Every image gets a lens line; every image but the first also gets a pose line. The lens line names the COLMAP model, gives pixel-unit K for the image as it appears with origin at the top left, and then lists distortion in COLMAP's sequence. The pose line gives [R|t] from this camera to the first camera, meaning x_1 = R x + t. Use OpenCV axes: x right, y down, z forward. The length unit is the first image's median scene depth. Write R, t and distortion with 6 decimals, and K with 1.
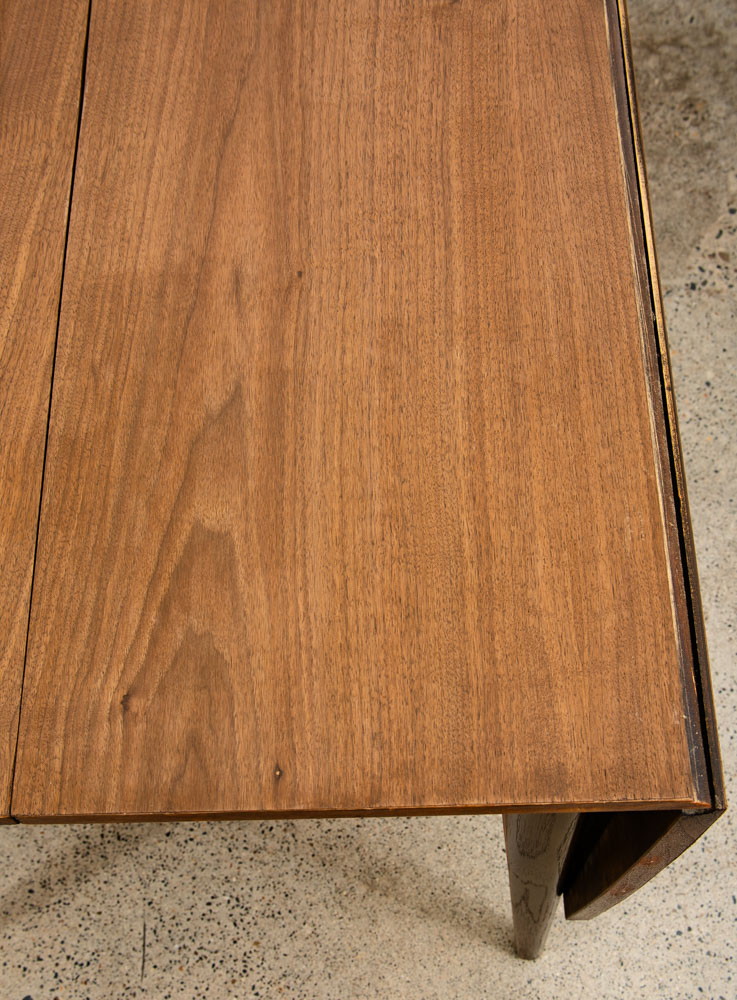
lens RADIAL K [[1355.4, 0, 370.2], [0, 1355.4, 546.8], [0, 0, 1]] dist [-0.025634, 0.103201]
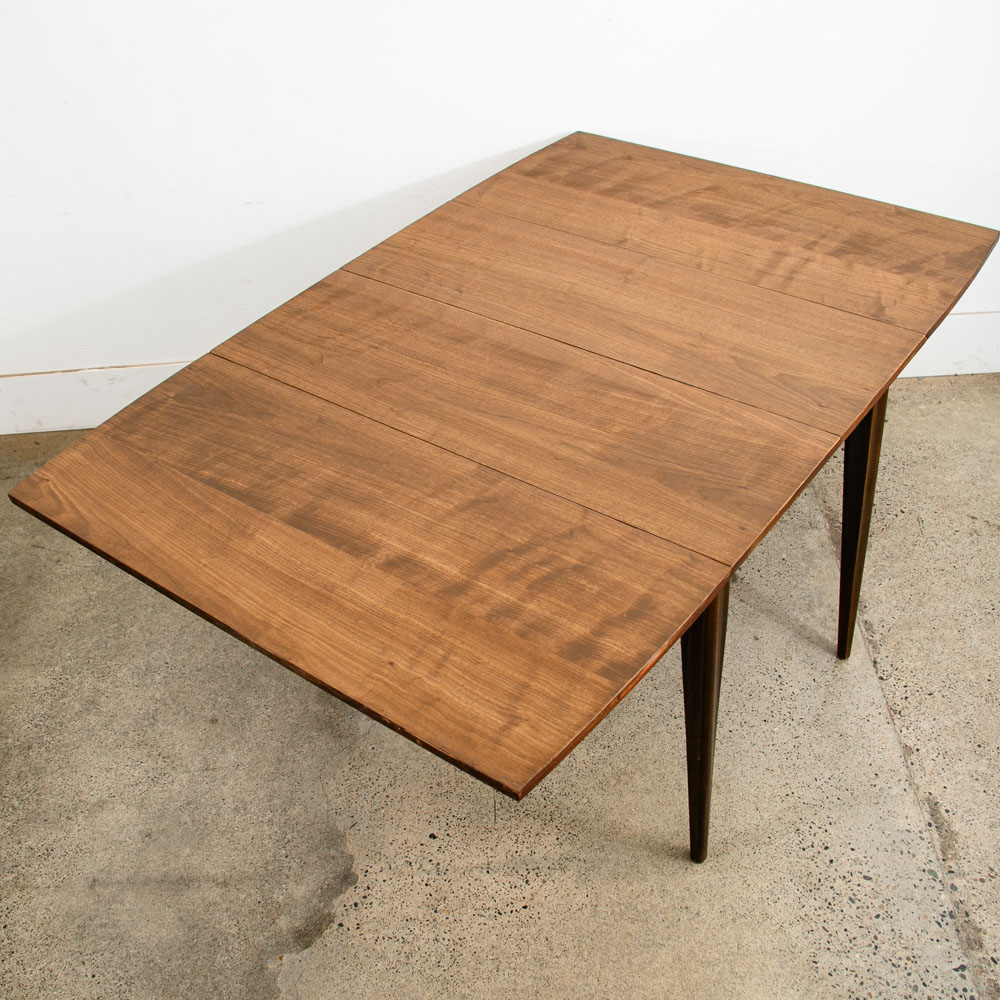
lens RADIAL K [[1201.8, 0, 496.8], [0, 1201.8, 574.9], [0, 0, 1]] dist [-0.135393, 0.041763]
pose [[0.612055, -0.534163, 0.583146, -2.074764], [0.737050, 0.652563, -0.175840, 0.256409], [-0.286612, 0.537431, 0.793109, -0.593996]]
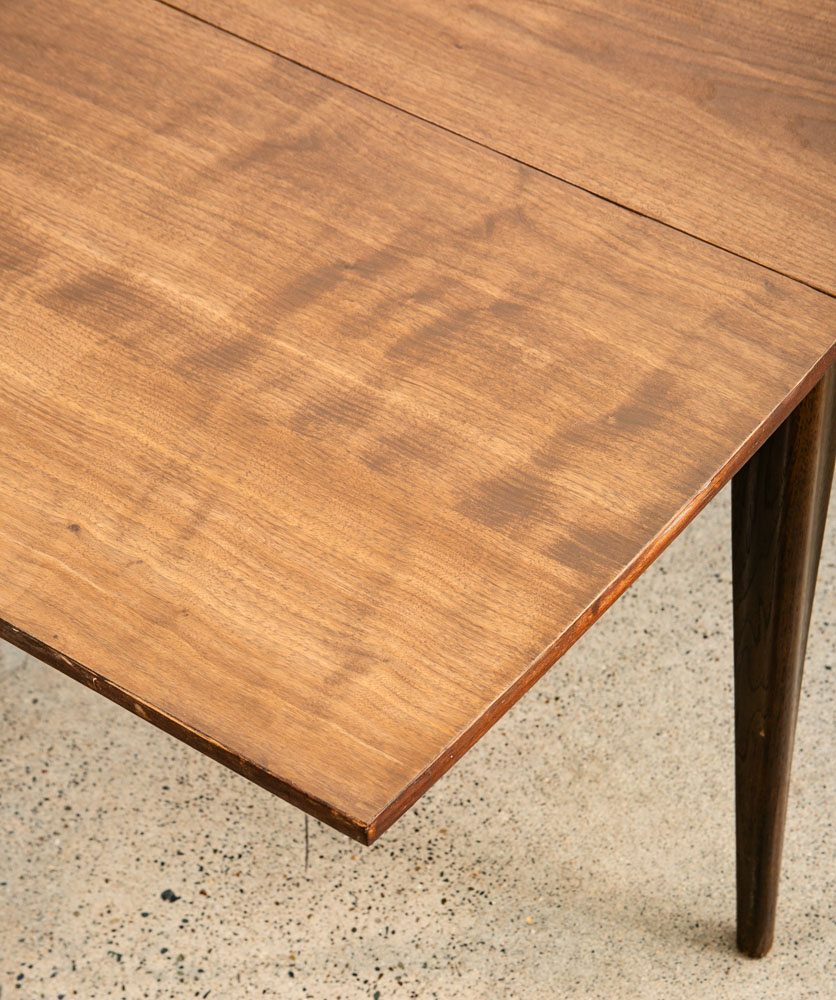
lens RADIAL K [[2598.3, 0, 418.7], [0, 2598.3, 680.5], [0, 0, 1]] dist [0.179369, 0.100535]
pose [[0.591574, -0.610013, 0.527186, -2.015026], [0.737558, 0.673558, -0.048259, 0.222803], [-0.325652, 0.417378, 0.848379, -0.520658]]
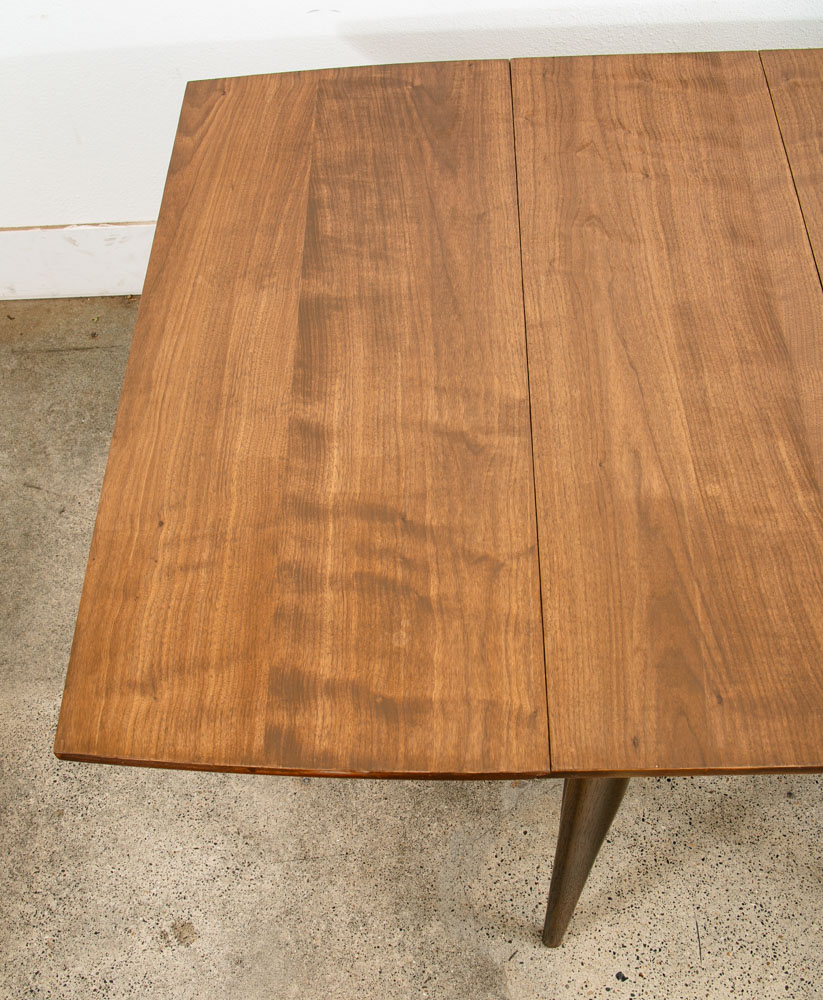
lens RADIAL K [[1168.4, 0, 390.2], [0, 1168.4, 520.6], [0, 0, 1]] dist [-0.107544, 0.107177]
pose [[0.999233, 0.015877, -0.035802, -0.794289], [-0.021577, 0.986069, -0.164930, 0.128355], [0.032685, 0.165576, 0.985655, -0.440137]]
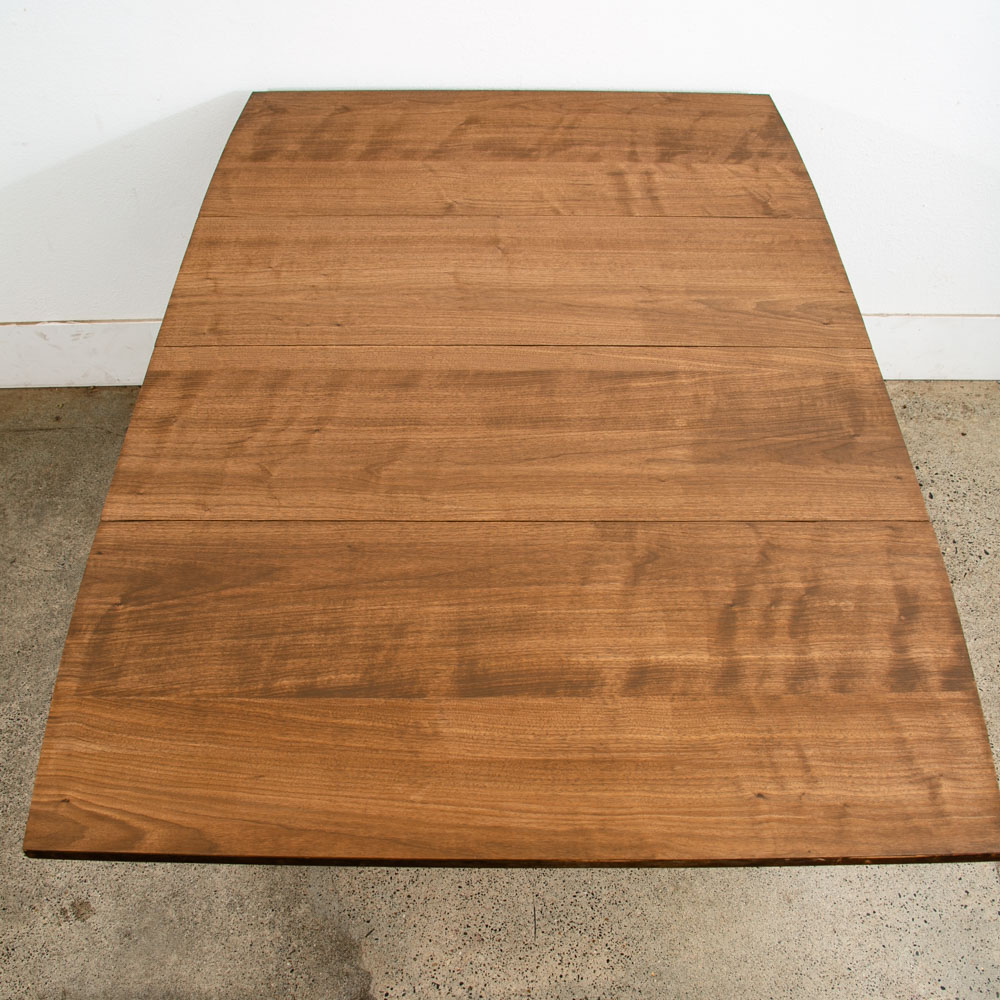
lens RADIAL K [[1197.5, 0, 538.0], [0, 1197.5, 561.3], [0, 0, 1]] dist [-0.169605, 0.200594]
pose [[-0.009020, -0.717183, 0.696826, -1.987097], [0.904319, 0.291553, 0.311776, -0.930347], [-0.426762, 0.632966, 0.645932, -0.016873]]
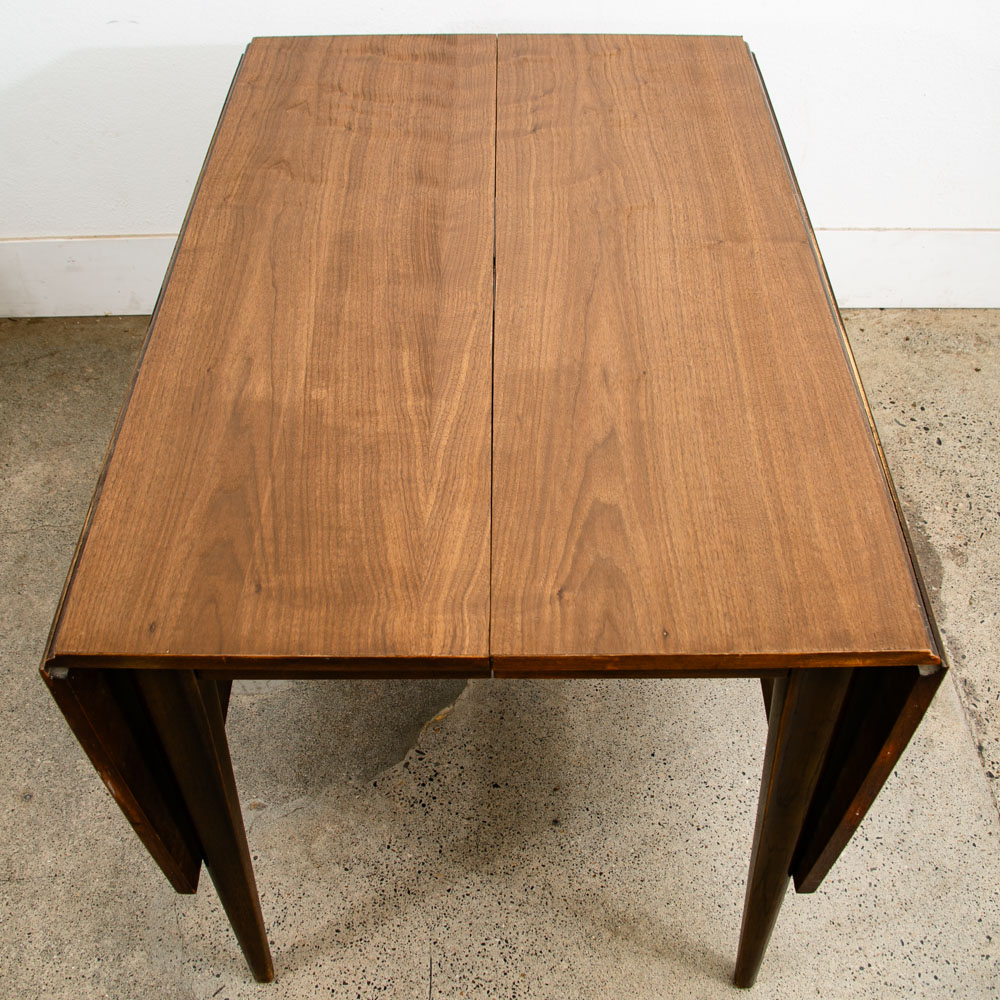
lens RADIAL K [[1214.9, 0, 502.6], [0, 1214.9, 455.4], [0, 0, 1]] dist [-0.165547, 0.123536]
pose [[0.999184, 0.036564, 0.017166, -0.243301], [-0.028337, 0.937366, -0.347191, 0.393866], [-0.028786, 0.346421, 0.937637, -0.296443]]
